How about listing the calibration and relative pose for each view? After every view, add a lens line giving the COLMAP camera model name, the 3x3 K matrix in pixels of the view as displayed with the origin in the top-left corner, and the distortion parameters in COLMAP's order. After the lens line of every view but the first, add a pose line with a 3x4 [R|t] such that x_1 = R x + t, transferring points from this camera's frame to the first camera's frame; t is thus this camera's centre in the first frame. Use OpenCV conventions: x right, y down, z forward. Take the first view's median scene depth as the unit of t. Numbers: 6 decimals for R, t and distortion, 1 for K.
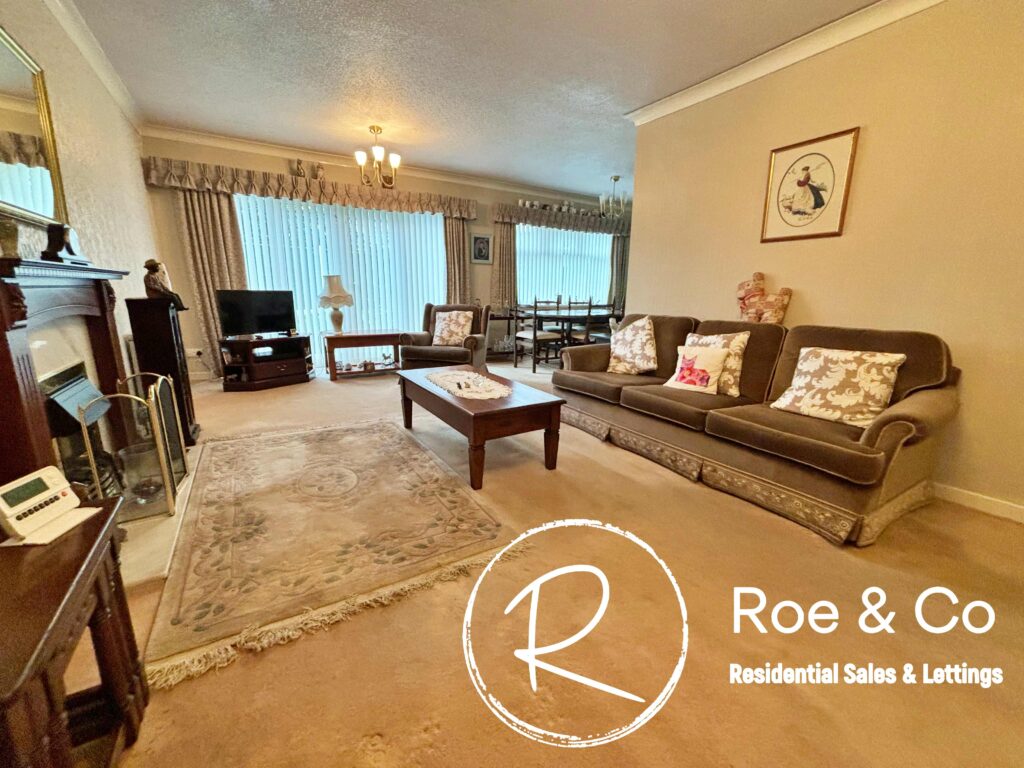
lens RADIAL K [[410.4, 0, 511.2], [0, 410.4, 383.7], [0, 0, 1]] dist [-0.003332, -0.001282]
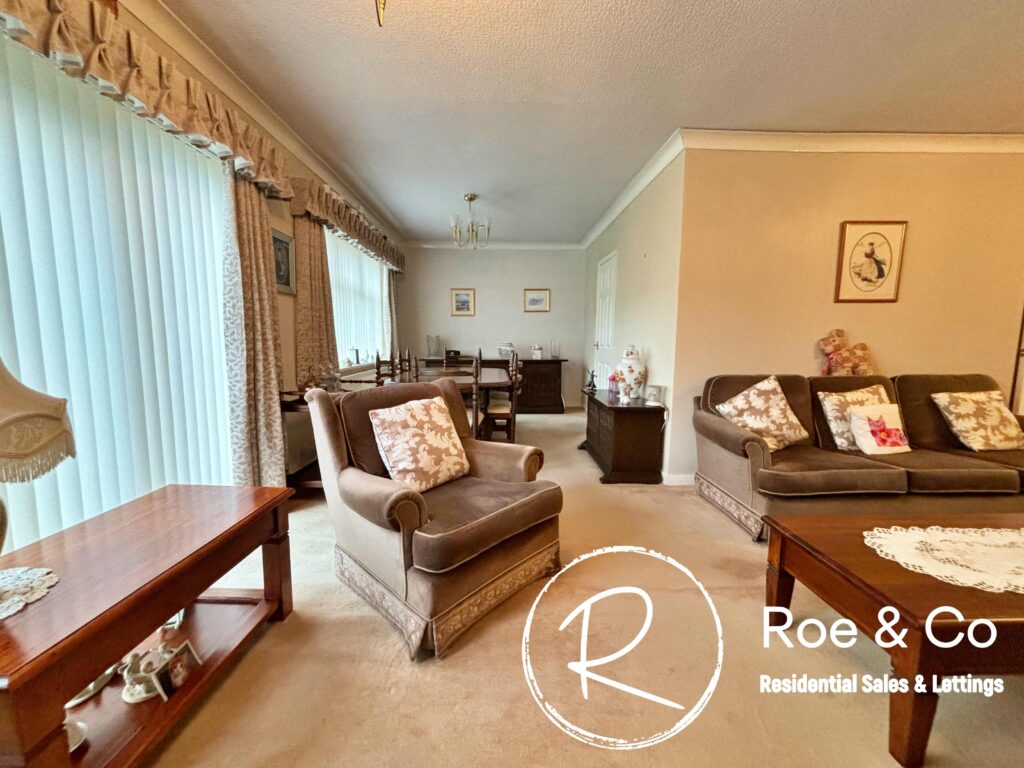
lens RADIAL K [[410.4, 0, 512.1], [0, 410.4, 386.5], [0, 0, 1]] dist [-0.003332, -0.001282]
pose [[0.507370, -0.109328, 0.854765, -0.646900], [0.194435, 0.980864, 0.010044, -0.255019], [-0.839506, 0.161100, 0.518918, 1.004268]]
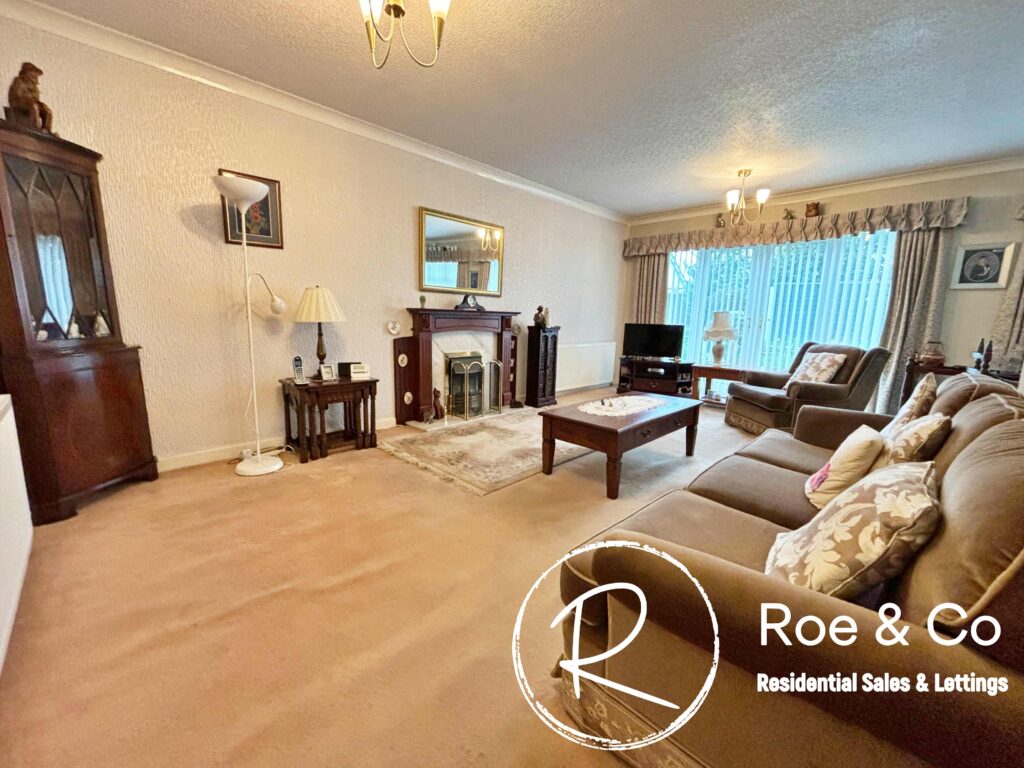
lens RADIAL K [[410.4, 0, 513.8], [0, 410.4, 384.4], [0, 0, 1]] dist [-0.003332, -0.001282]
pose [[0.244519, 0.151378, -0.957755, 0.704839], [-0.232221, 0.968136, 0.093731, -0.073121], [0.941427, 0.199492, 0.271881, 0.318461]]
